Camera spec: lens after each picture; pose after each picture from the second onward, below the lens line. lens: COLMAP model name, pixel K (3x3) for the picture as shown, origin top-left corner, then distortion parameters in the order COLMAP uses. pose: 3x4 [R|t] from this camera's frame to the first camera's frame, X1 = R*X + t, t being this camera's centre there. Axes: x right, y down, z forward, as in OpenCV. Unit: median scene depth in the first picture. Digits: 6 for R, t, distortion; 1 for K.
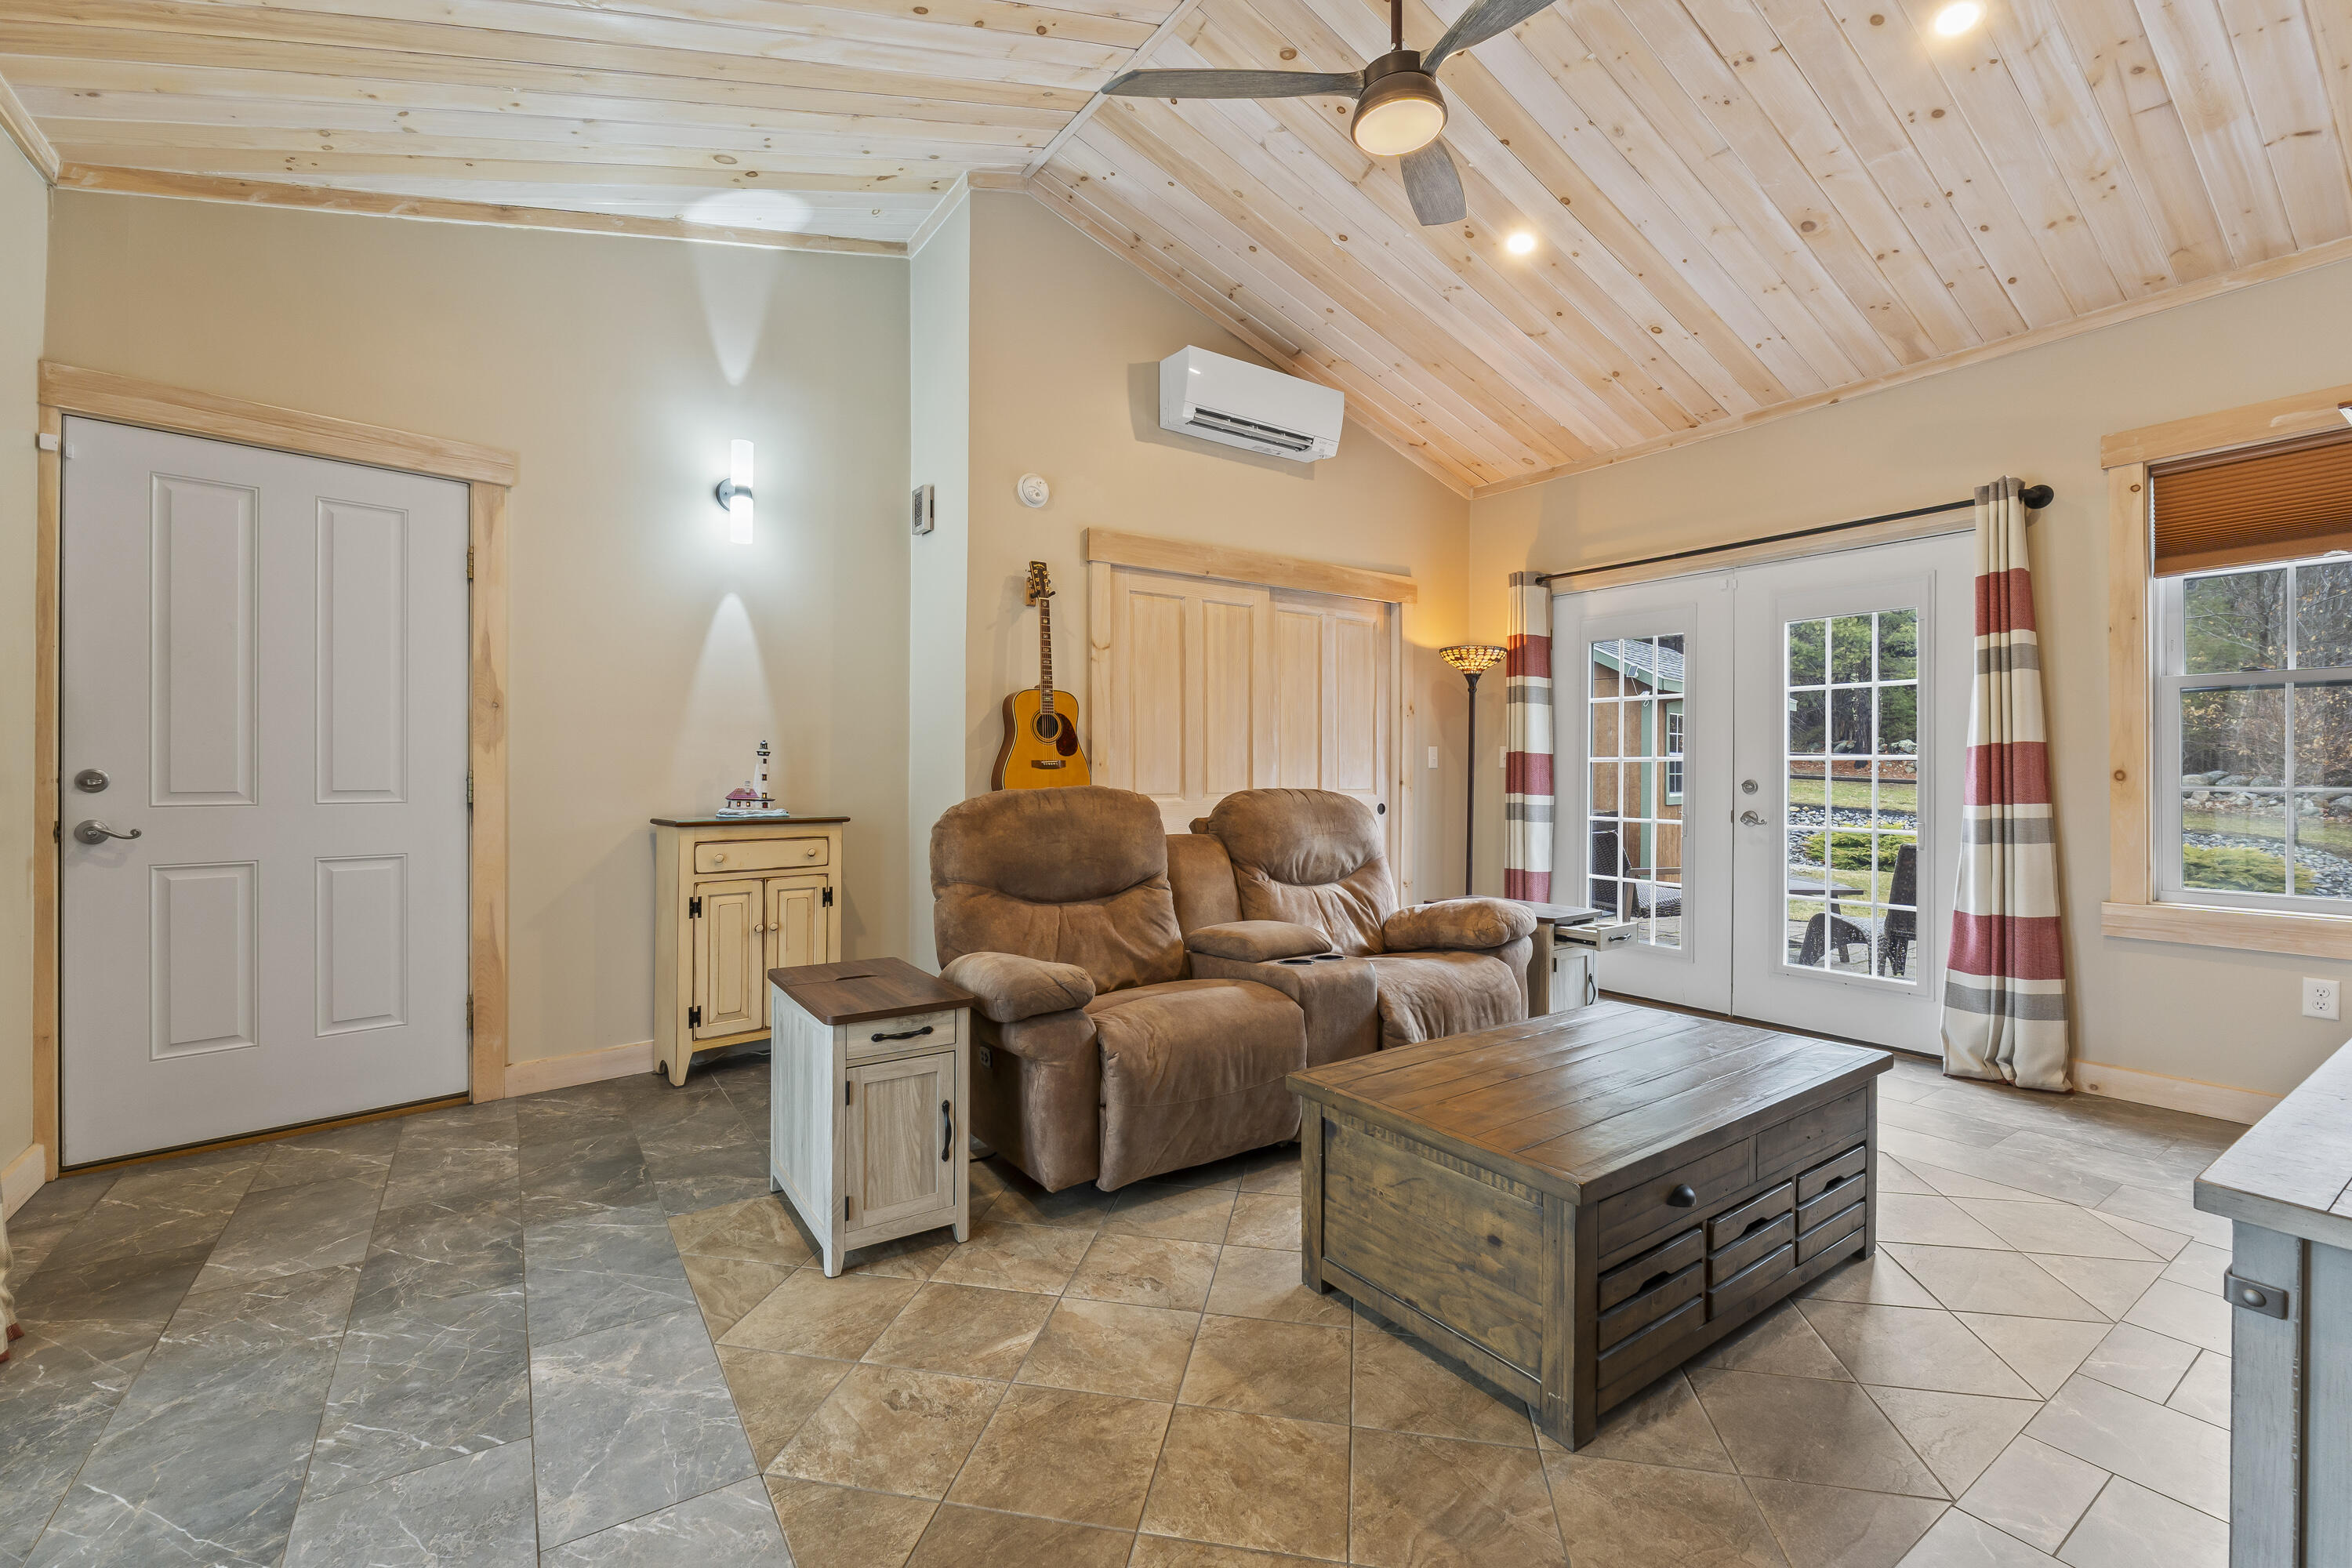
lens RADIAL K [[961.2, 0, 1127.2], [0, 961.2, 777.4], [0, 0, 1]] dist [-0.014483, 0.000102]
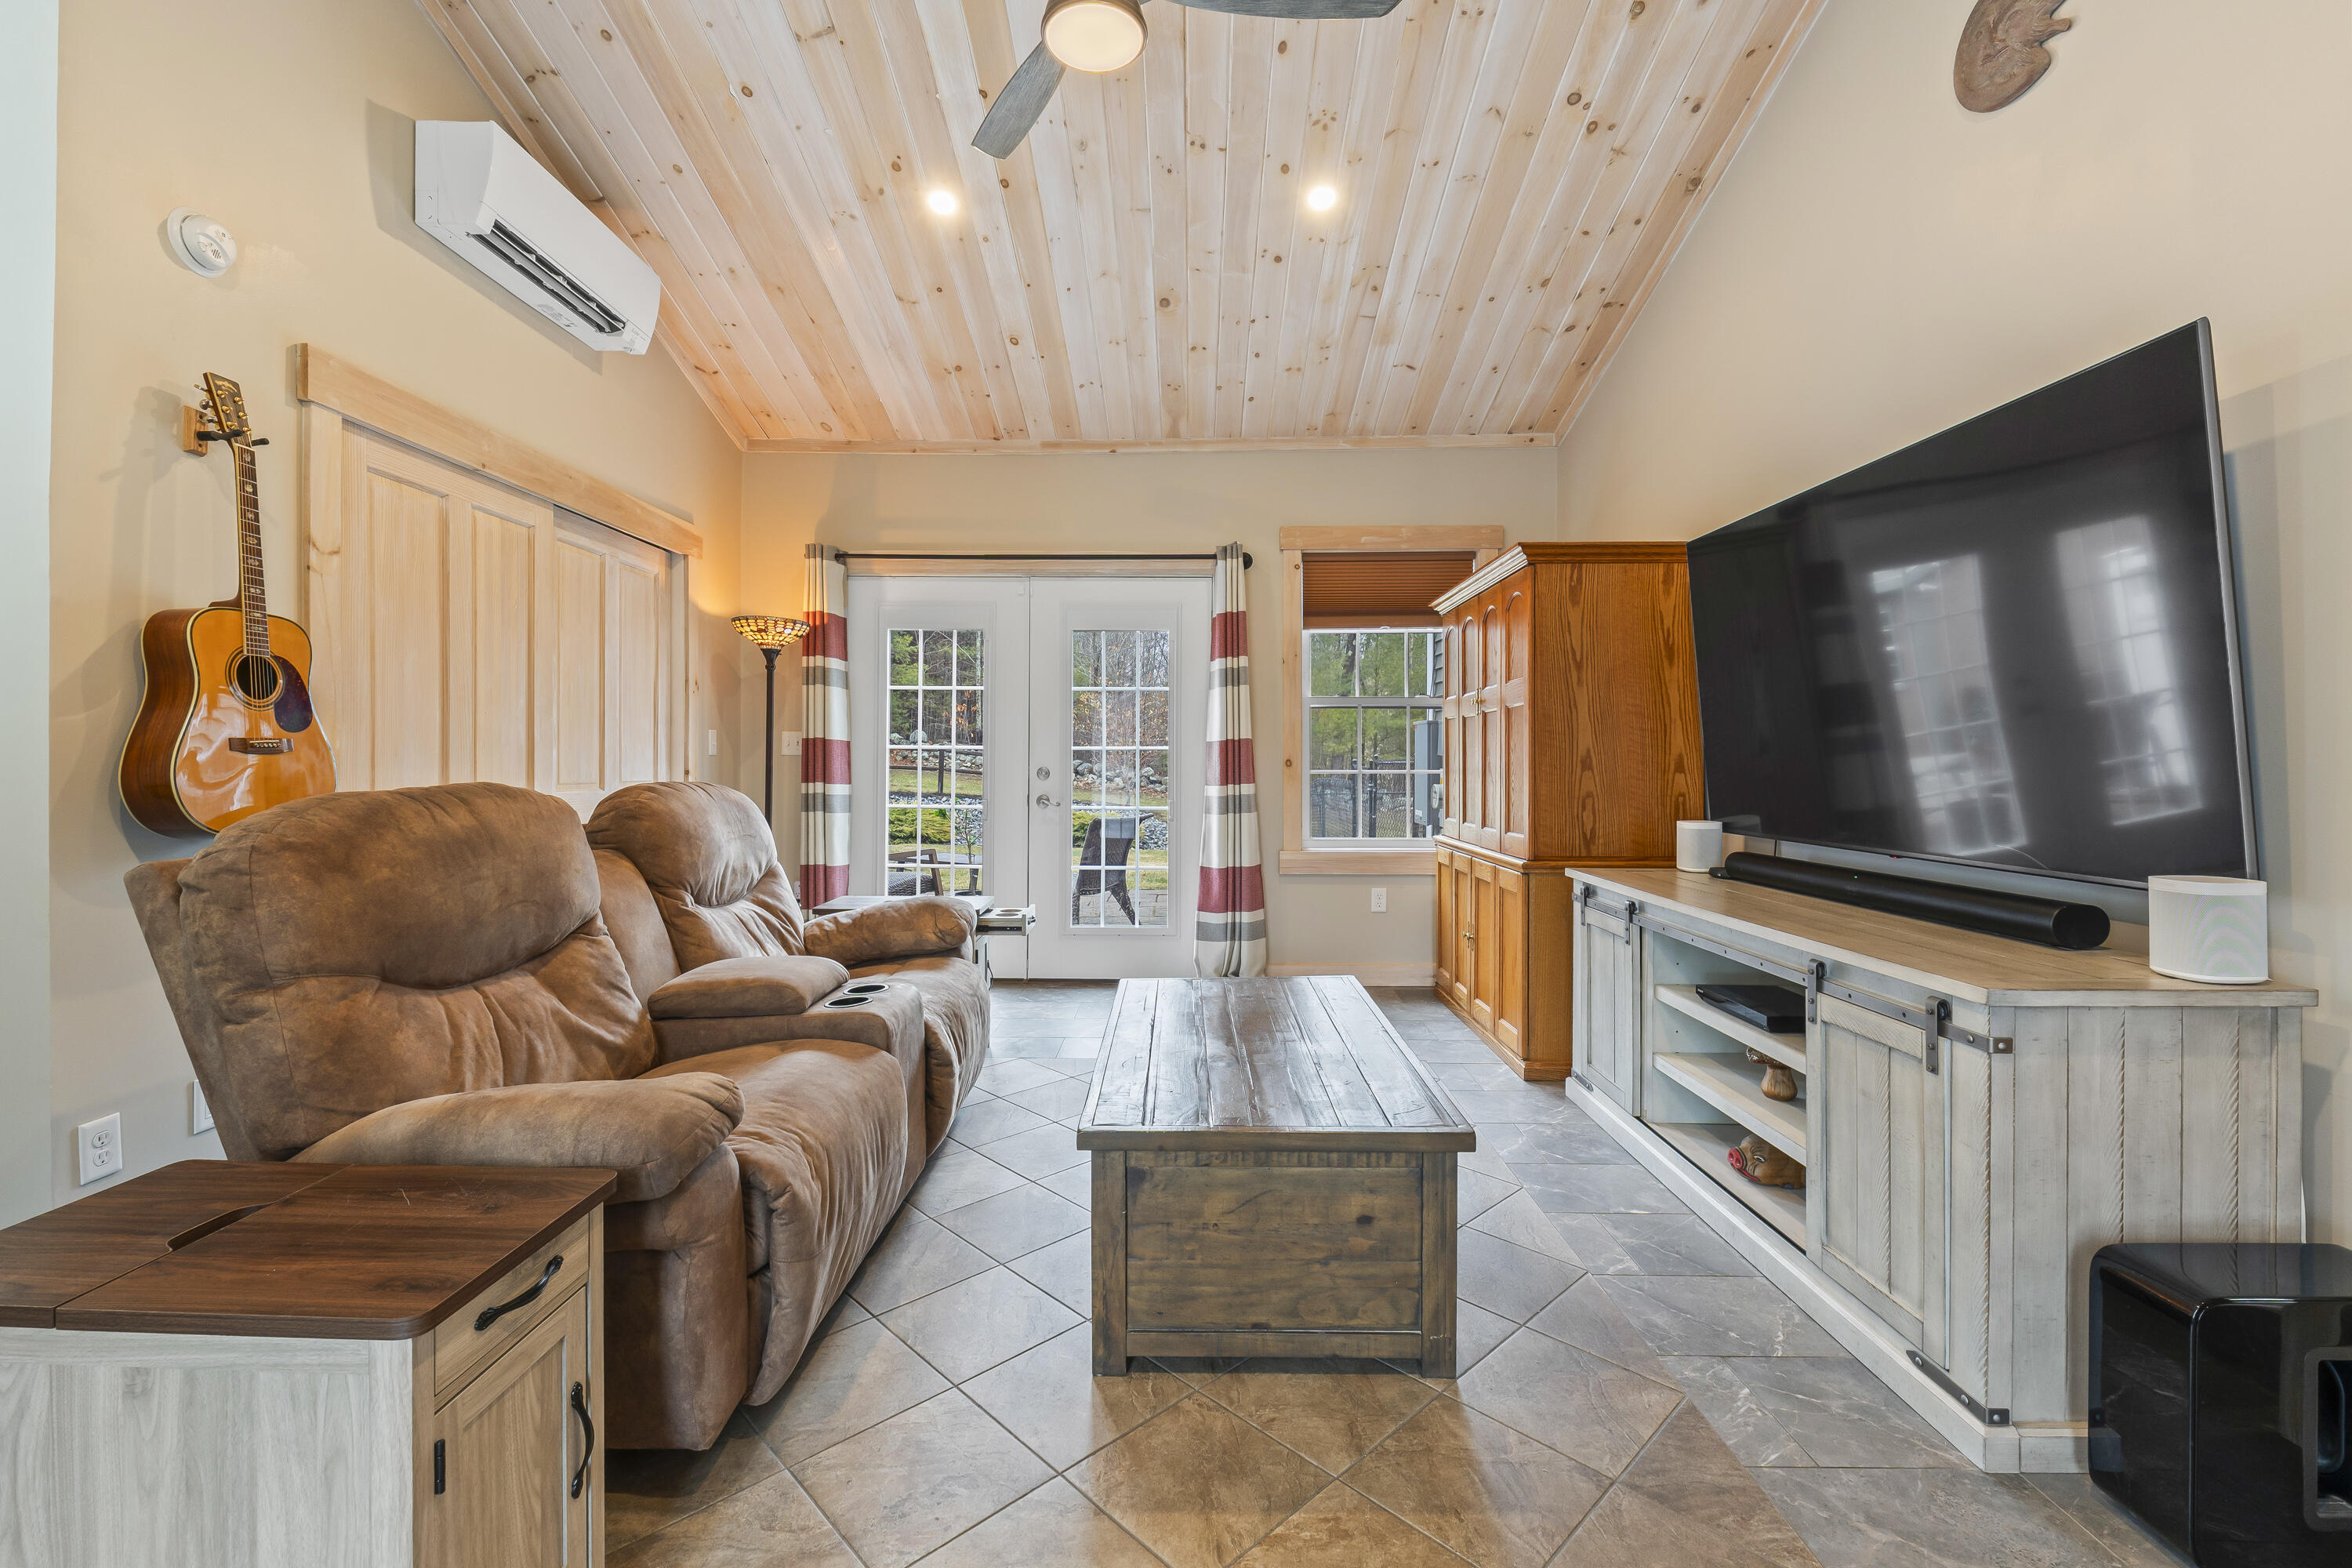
lens RADIAL K [[990.2, 0, 1166.0], [0, 990.2, 769.7], [0, 0, 1]] dist [-0.009752, -0.000145]
pose [[0.568602, -0.006989, 0.822583, -0.265975], [0.002389, 0.999974, 0.006845, -0.002389], [-0.822609, -0.001927, 0.568604, 0.253146]]
